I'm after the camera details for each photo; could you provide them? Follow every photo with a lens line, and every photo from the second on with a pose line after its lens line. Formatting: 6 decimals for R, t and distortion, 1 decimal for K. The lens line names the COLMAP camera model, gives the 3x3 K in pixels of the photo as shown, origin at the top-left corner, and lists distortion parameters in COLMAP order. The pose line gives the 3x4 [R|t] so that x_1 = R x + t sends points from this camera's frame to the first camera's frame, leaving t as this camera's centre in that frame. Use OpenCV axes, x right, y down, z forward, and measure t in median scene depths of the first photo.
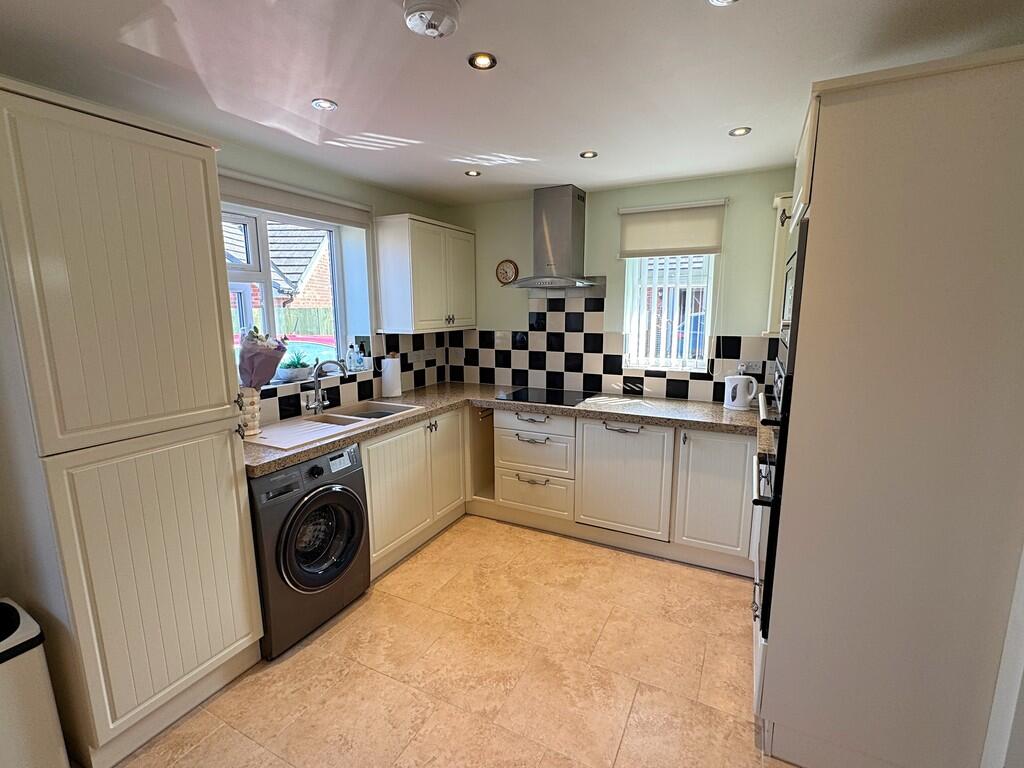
lens RADIAL K [[474.0, 0, 512.1], [0, 474.0, 386.4], [0, 0, 1]] dist [-0.003638, -0.000122]
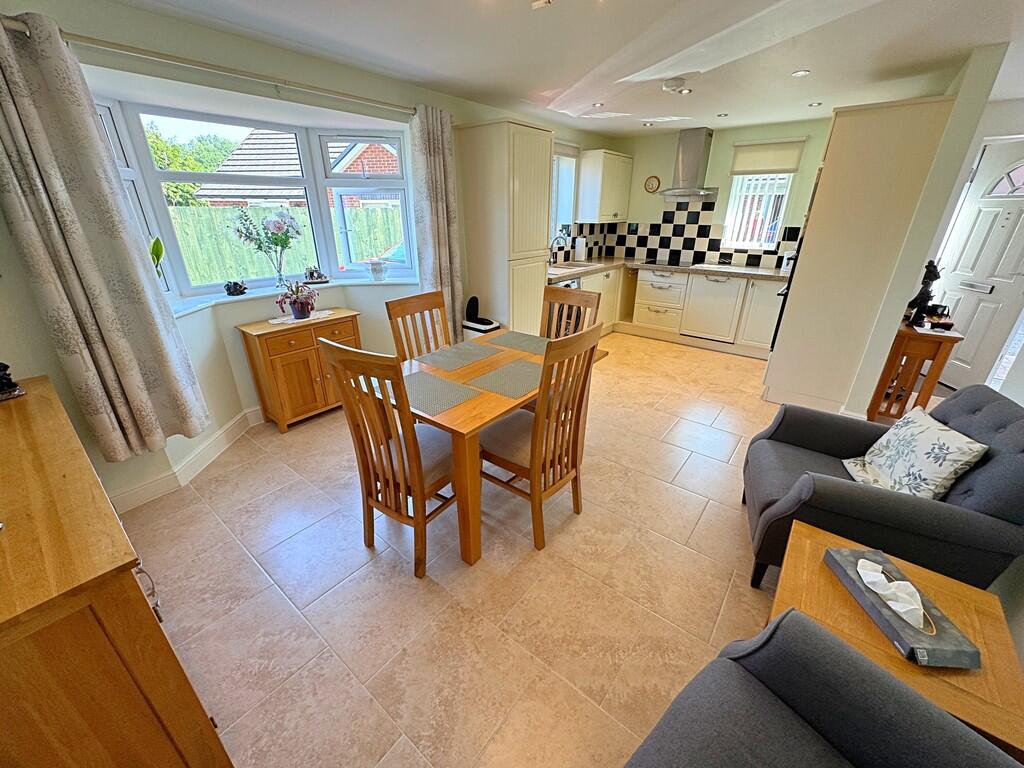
lens RADIAL K [[409.5, 0, 511.9], [0, 409.5, 382.8], [0, 0, 1]] dist [0.001287, 0.000096]
pose [[0.979730, 0.085174, -0.181314, -0.187517], [-0.040429, 0.970553, 0.237470, 0.113878], [0.196201, -0.225326, 0.954324, -0.640200]]
